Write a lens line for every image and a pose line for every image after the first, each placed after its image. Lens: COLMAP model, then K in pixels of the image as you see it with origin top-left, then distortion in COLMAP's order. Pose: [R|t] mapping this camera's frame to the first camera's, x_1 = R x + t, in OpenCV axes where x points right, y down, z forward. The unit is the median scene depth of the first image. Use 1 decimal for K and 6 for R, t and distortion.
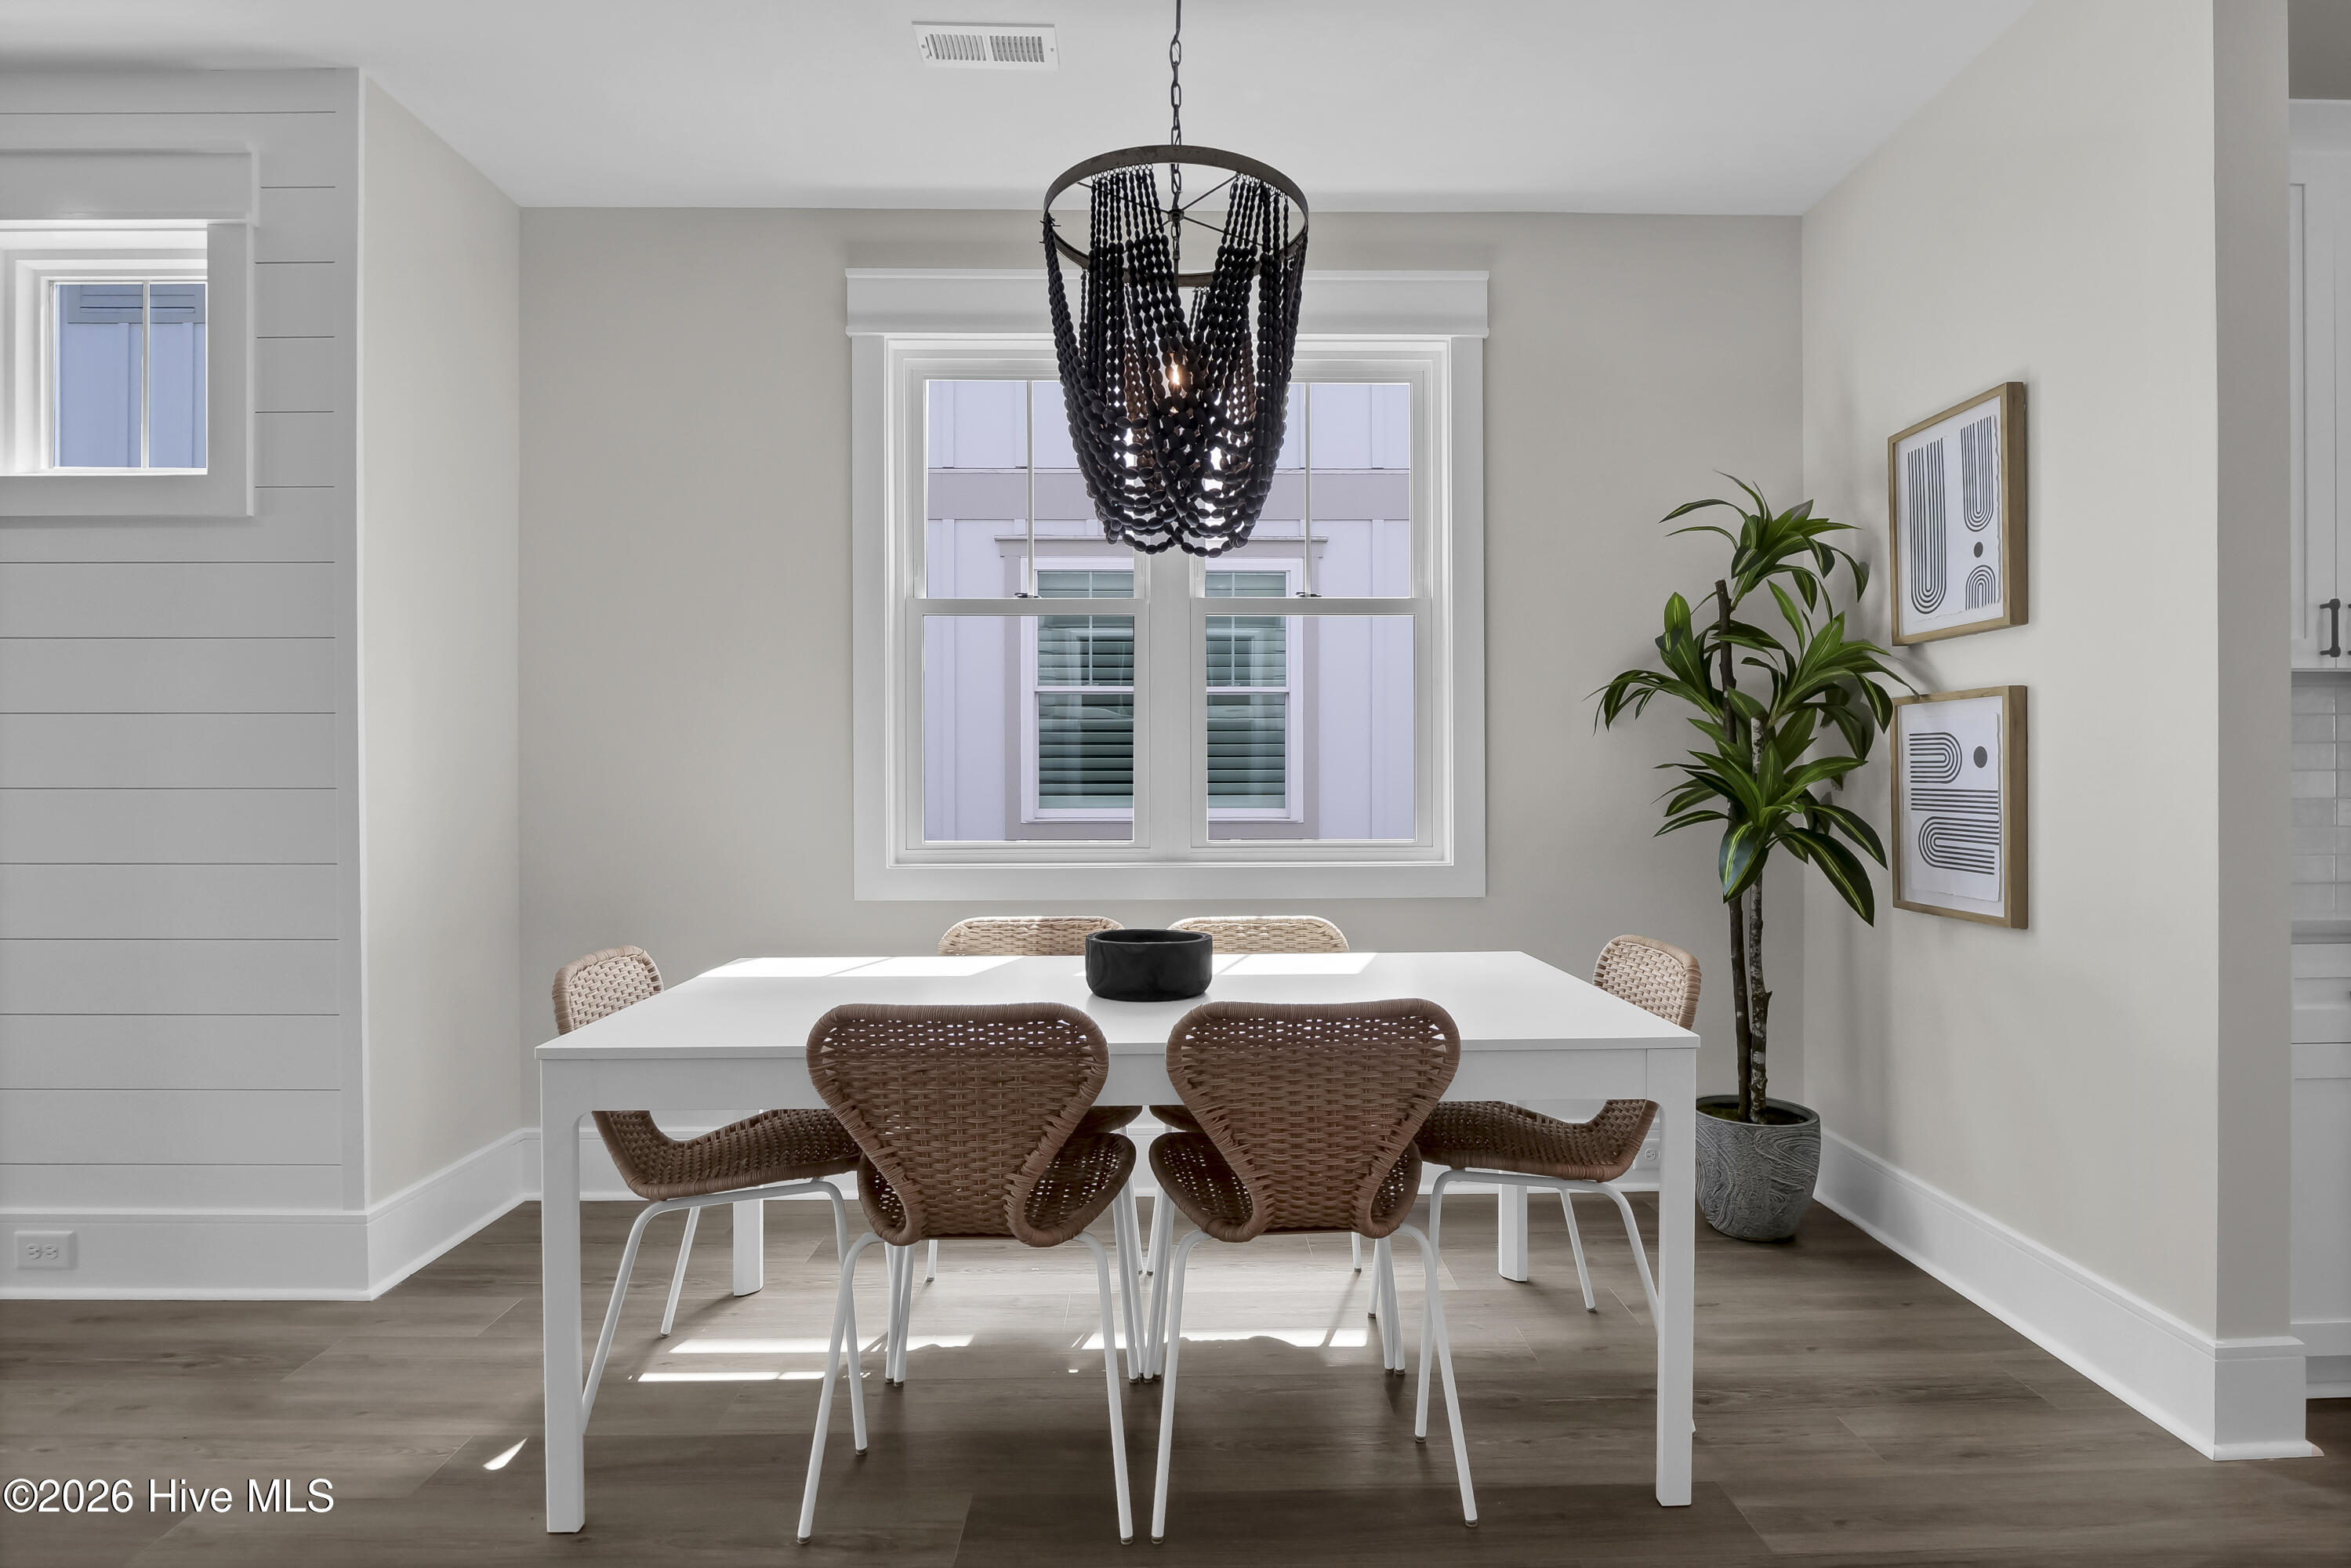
lens RADIAL K [[1166.4, 0, 1205.7], [0, 1166.4, 779.8], [0, 0, 1]] dist [-0.002337, -0.010030]
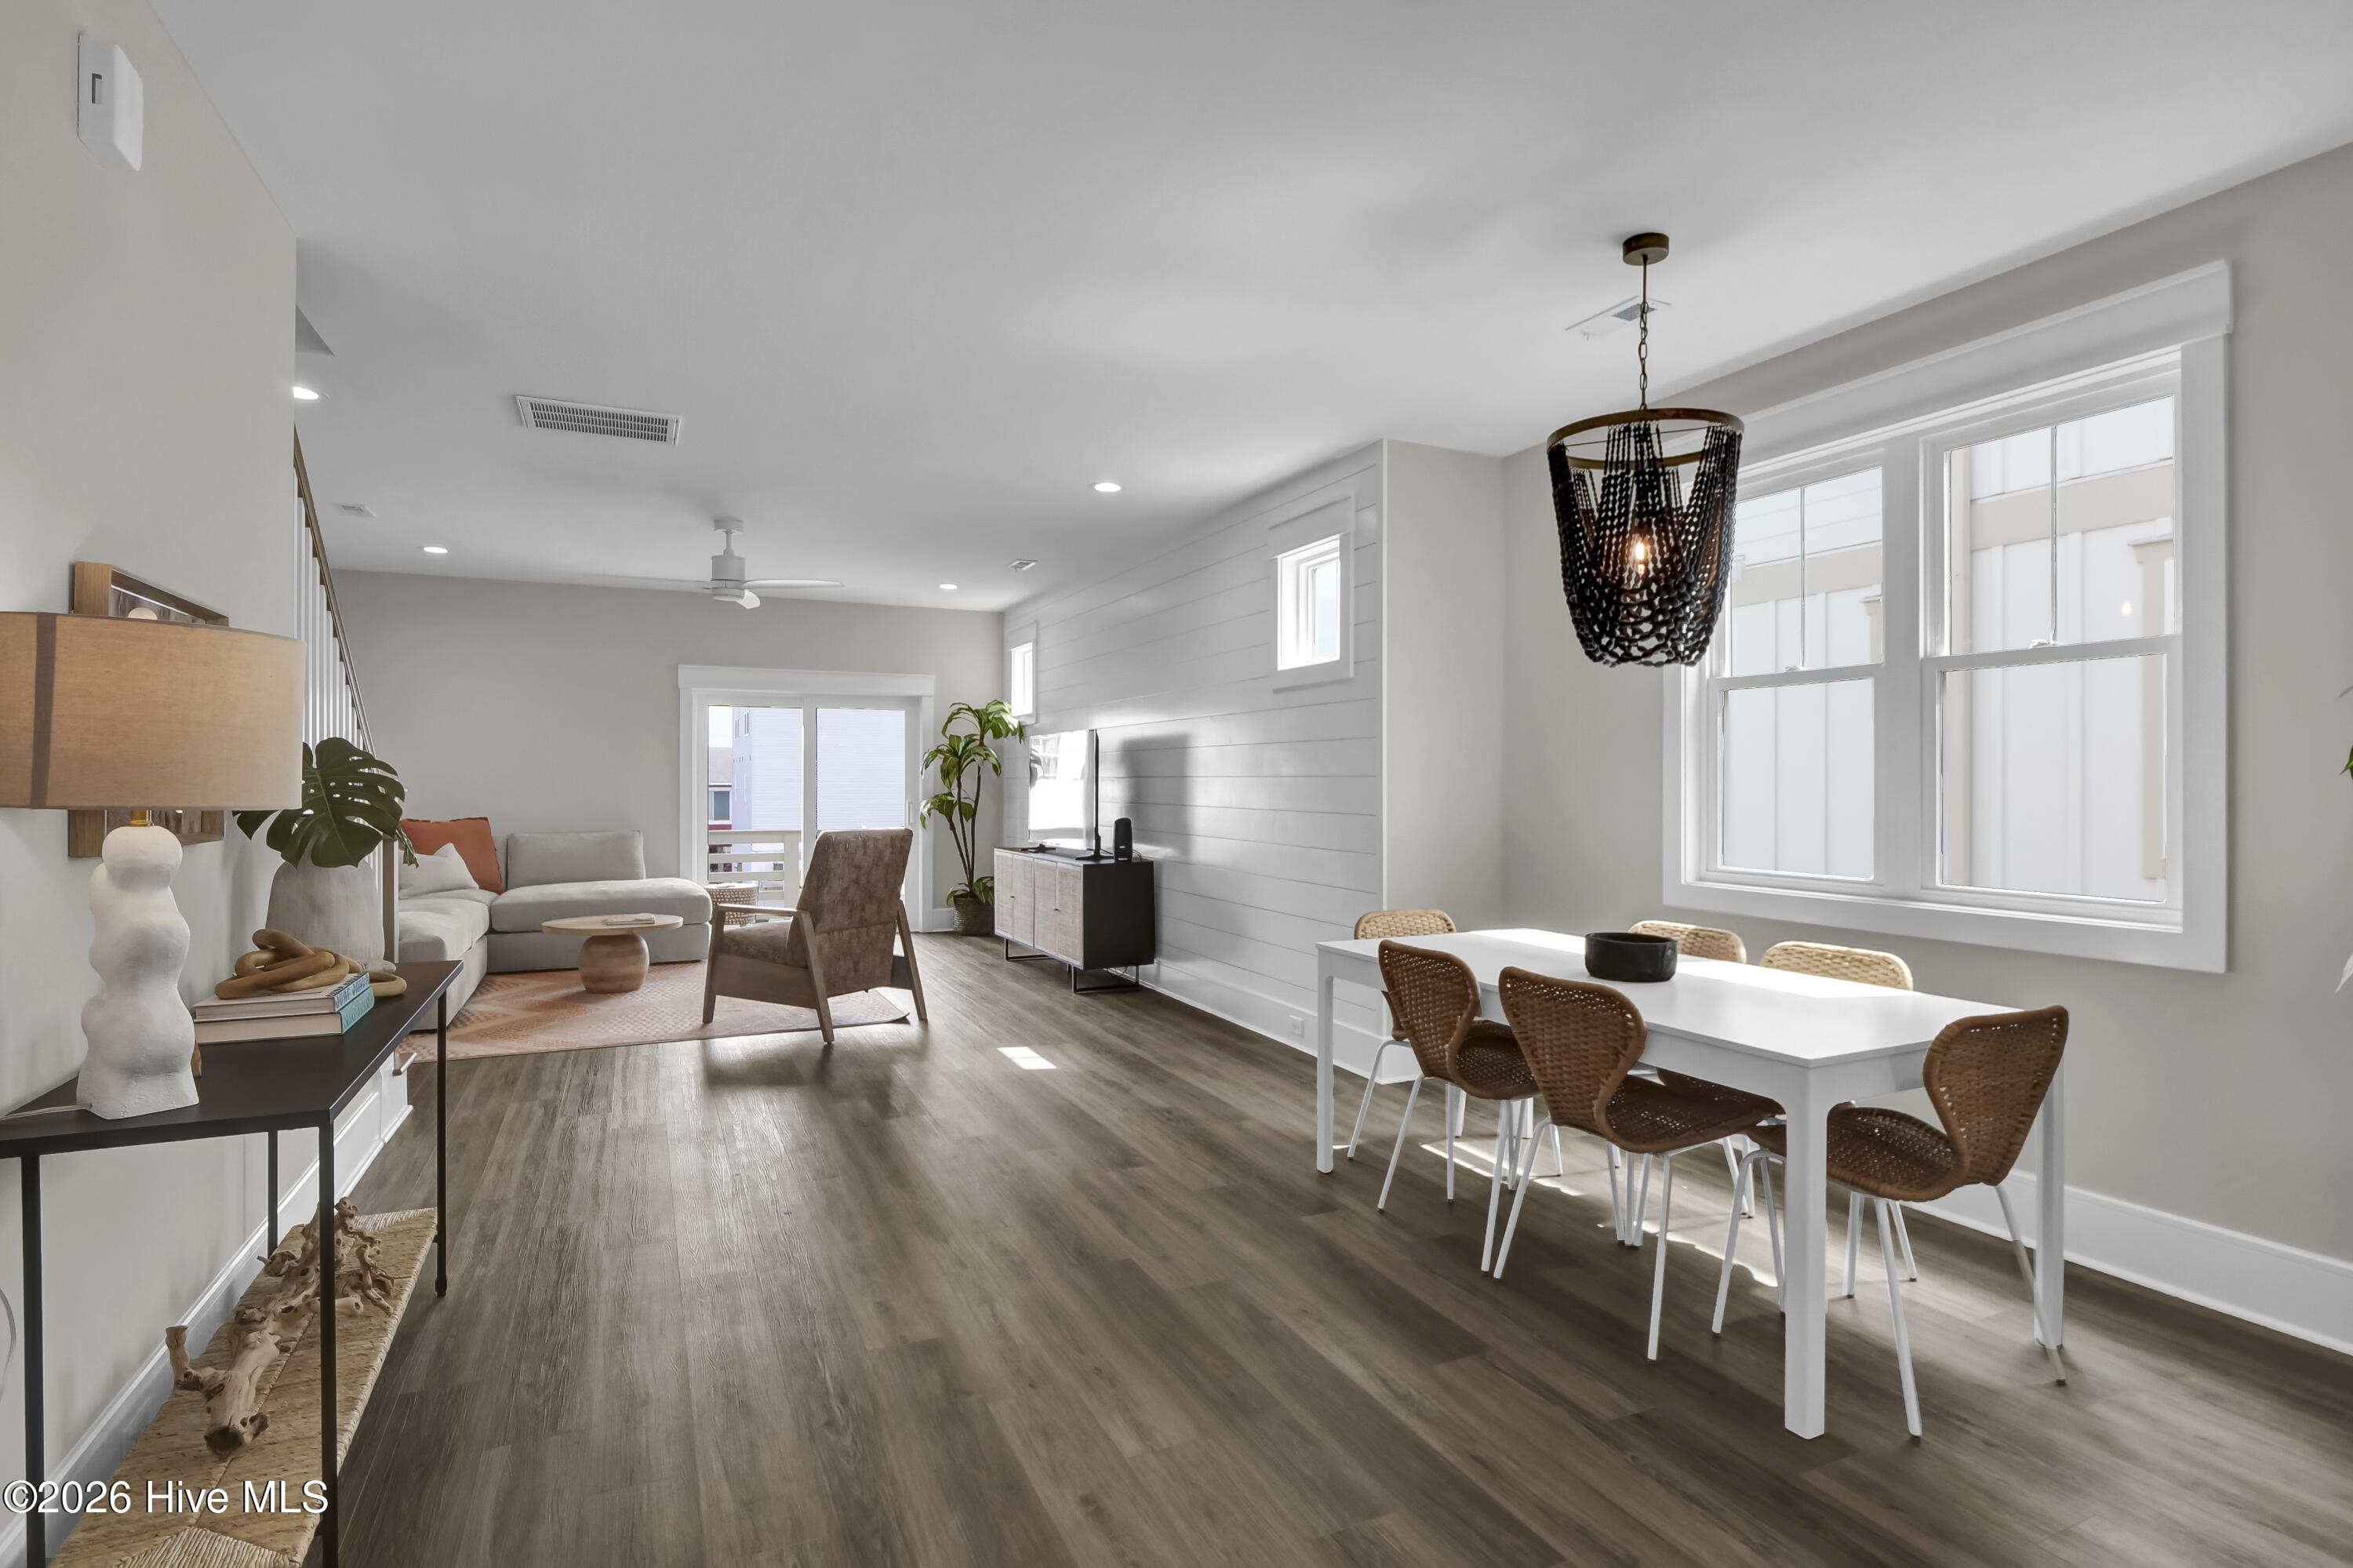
lens RADIAL K [[1167.4, 0, 1206.7], [0, 1167.4, 779.8], [0, 0, 1]] dist [-0.002337, -0.010030]
pose [[0.420377, 0.002729, -0.907346, 0.980826], [-0.005881, 0.999983, 0.000283, -0.055804], [0.907331, 0.005217, 0.420385, -0.078951]]
